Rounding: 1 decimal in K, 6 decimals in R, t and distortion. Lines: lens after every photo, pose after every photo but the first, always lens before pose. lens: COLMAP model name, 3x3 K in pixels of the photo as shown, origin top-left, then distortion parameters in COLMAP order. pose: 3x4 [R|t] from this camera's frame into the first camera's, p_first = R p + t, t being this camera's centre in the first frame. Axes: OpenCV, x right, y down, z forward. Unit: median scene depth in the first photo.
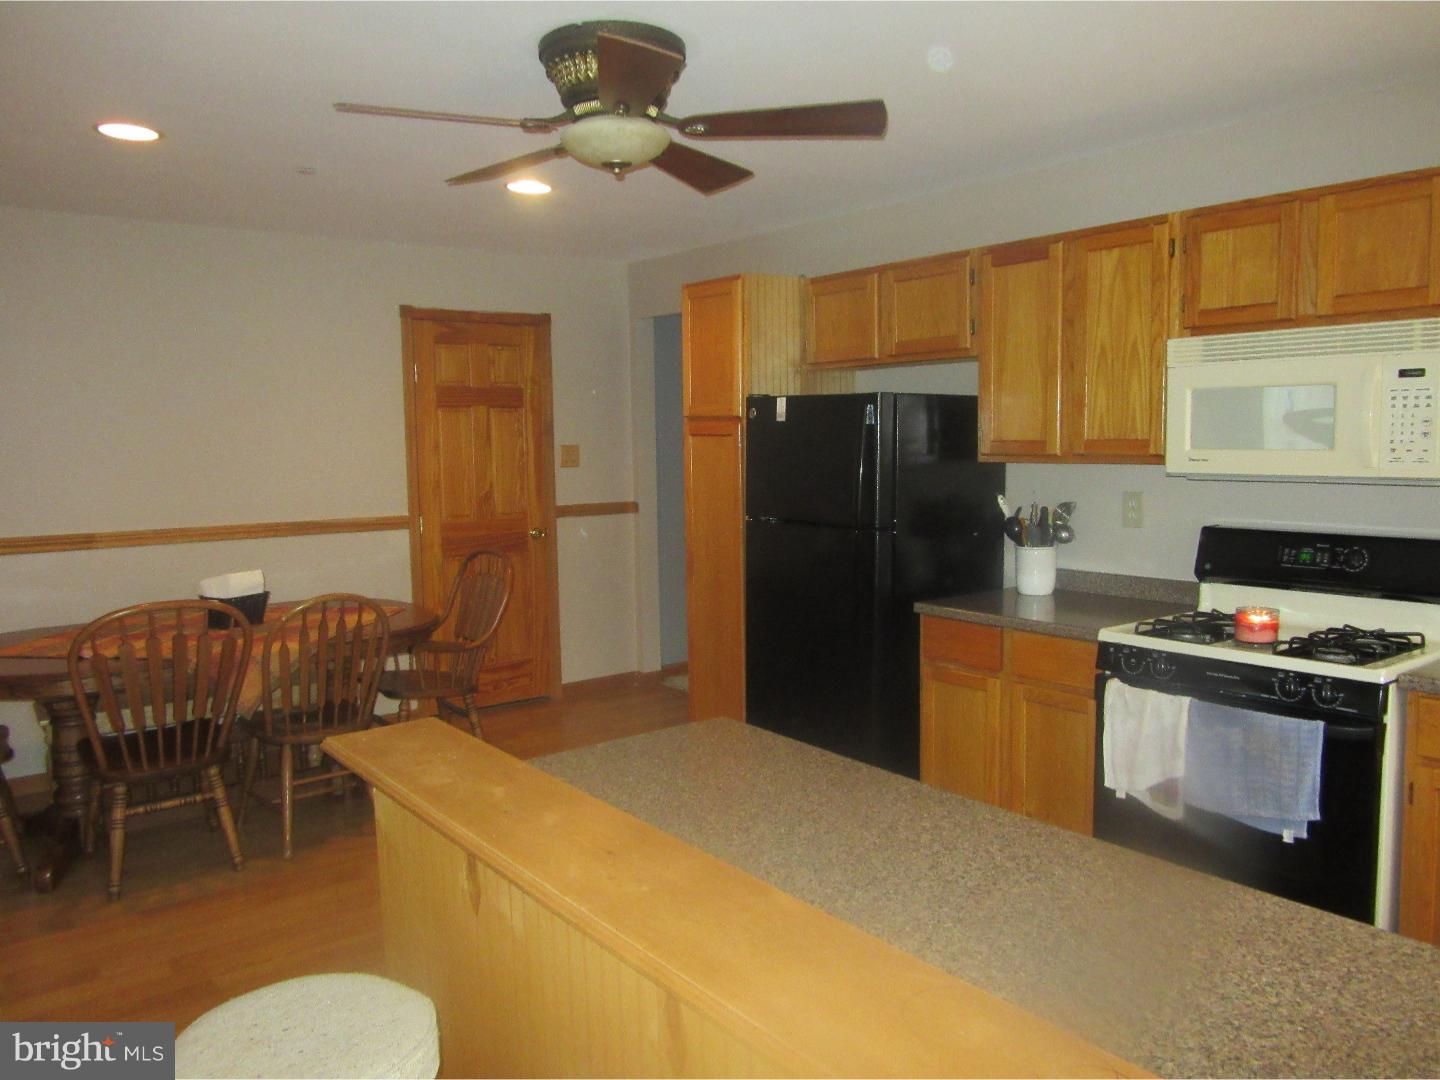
lens RADIAL K [[1061.0, 0, 720.0], [0, 1061.0, 540.0], [0, 0, 1]] dist [-0.053997, -0.004428]
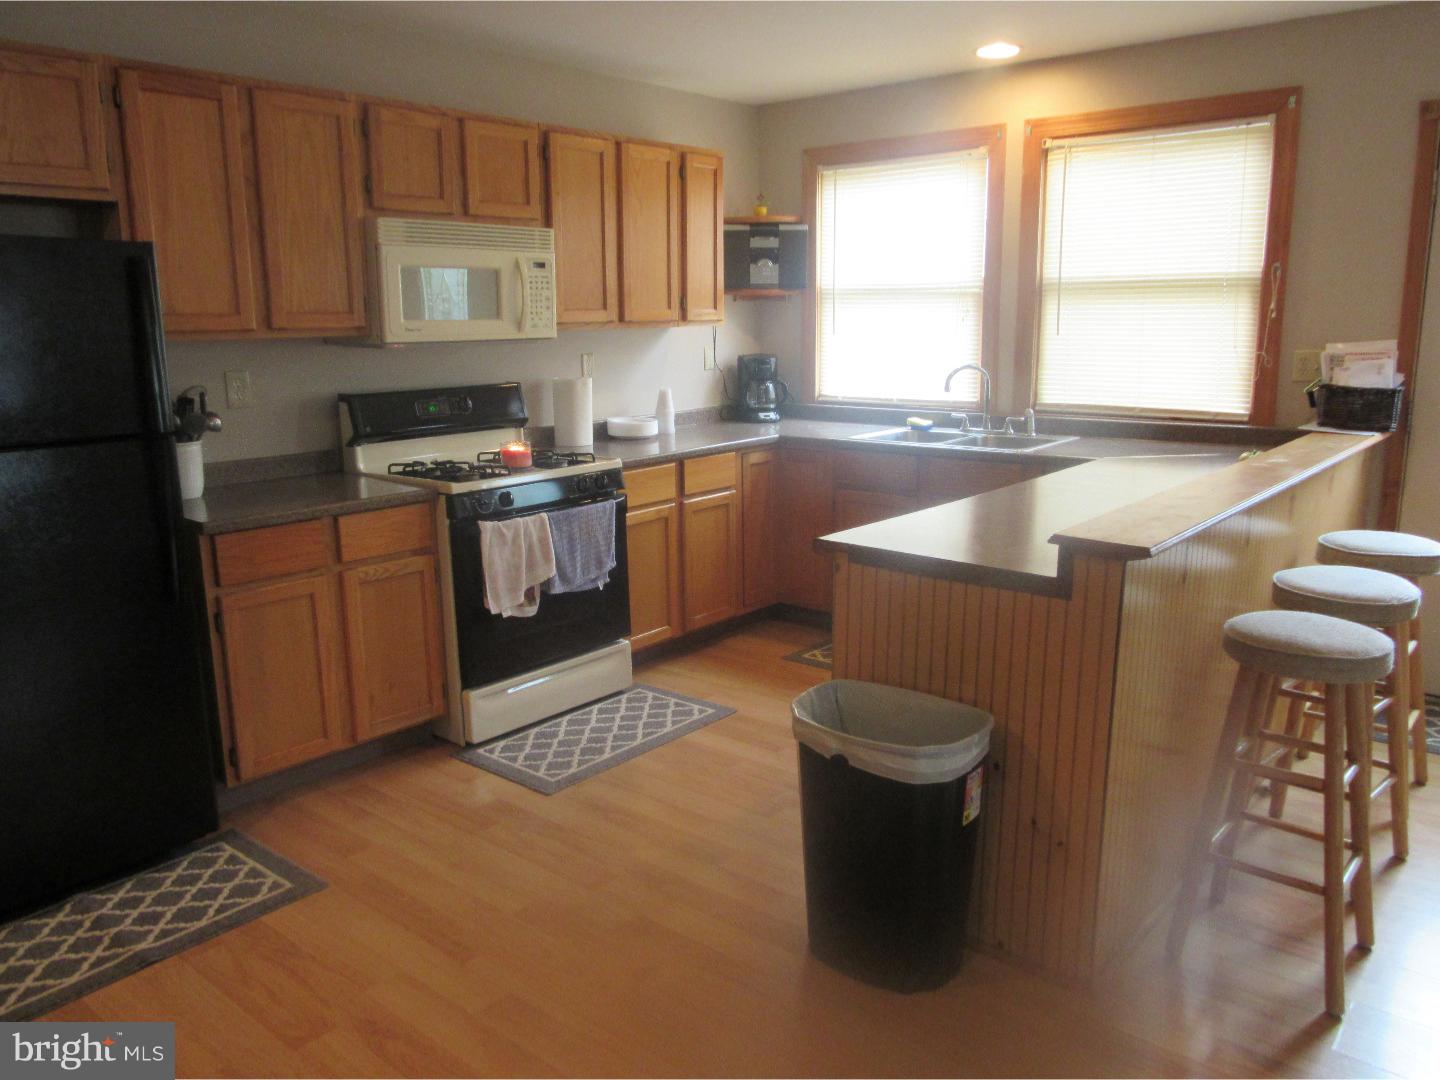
lens RADIAL K [[1061.0, 0, 720.0], [0, 1061.0, 540.0], [0, 0, 1]] dist [-0.053997, -0.004428]
pose [[-0.199403, -0.185446, 0.962210, -0.741054], [0.102218, 0.972636, 0.208639, -0.058162], [-0.974572, 0.139958, -0.174991, 0.893570]]
